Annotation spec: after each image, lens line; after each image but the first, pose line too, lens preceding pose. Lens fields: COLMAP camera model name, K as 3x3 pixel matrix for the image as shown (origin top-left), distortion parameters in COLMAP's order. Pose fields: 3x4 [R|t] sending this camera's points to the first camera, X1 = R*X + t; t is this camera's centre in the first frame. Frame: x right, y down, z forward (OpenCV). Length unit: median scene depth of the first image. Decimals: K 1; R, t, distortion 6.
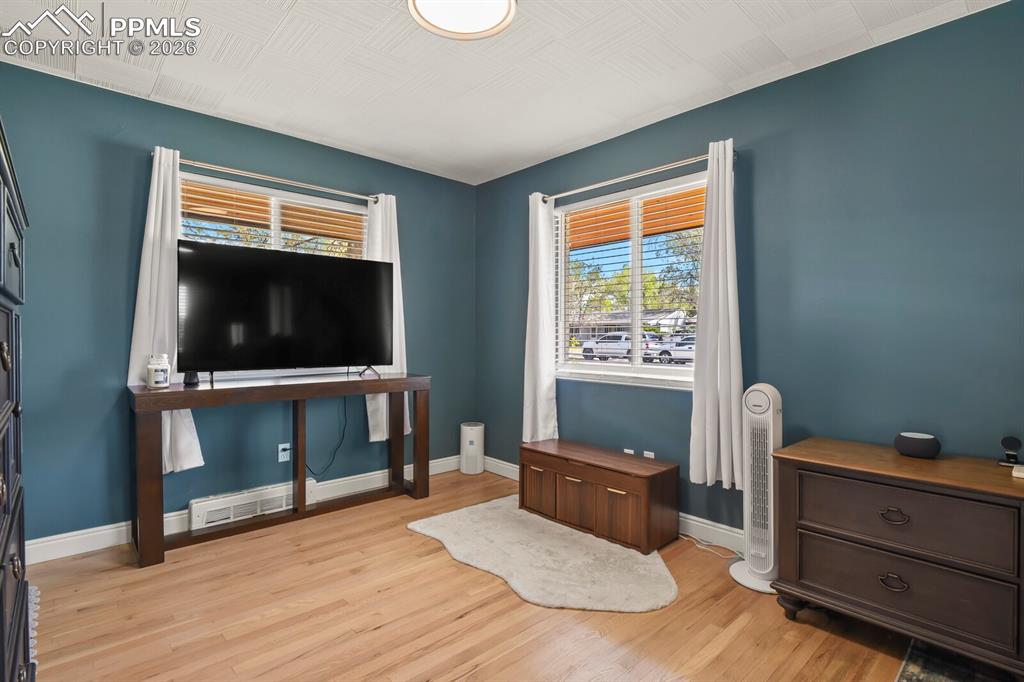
lens RADIAL K [[496.7, 0, 509.8], [0, 496.7, 334.1], [0, 0, 1]] dist [-0.003825, -0.002414]
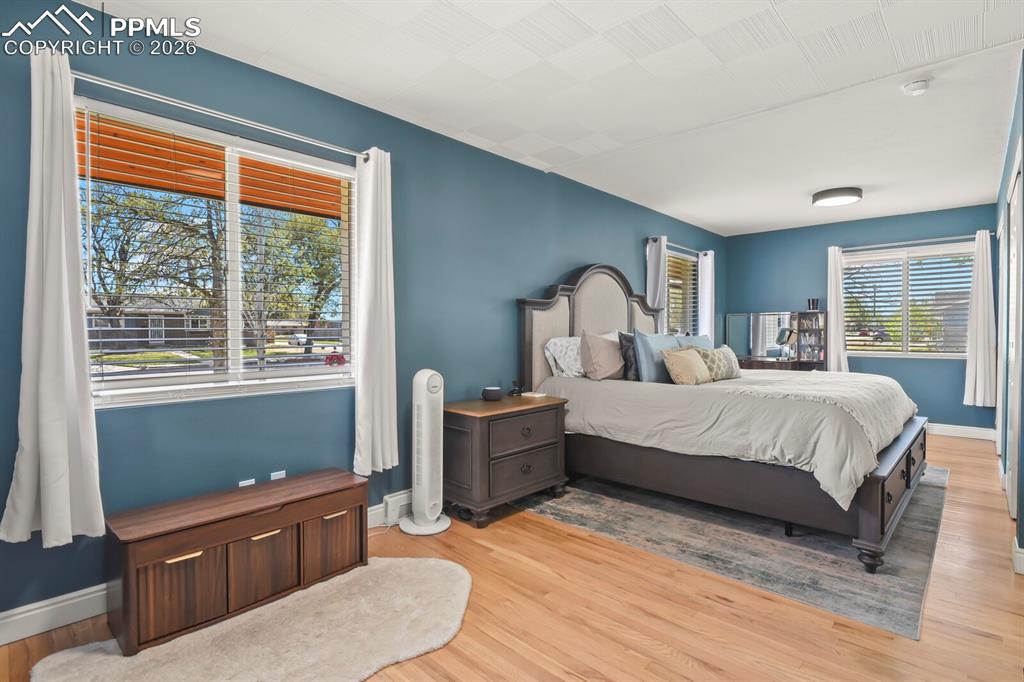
lens RADIAL K [[496.7, 0, 521.6], [0, 496.7, 339.6], [0, 0, 1]] dist [-0.003825, -0.002414]
pose [[-0.090038, -0.015363, 0.995820, -0.644977], [0.001293, 0.999878, 0.015542, 0.005468], [-0.995937, 0.002687, -0.090007, 0.753239]]
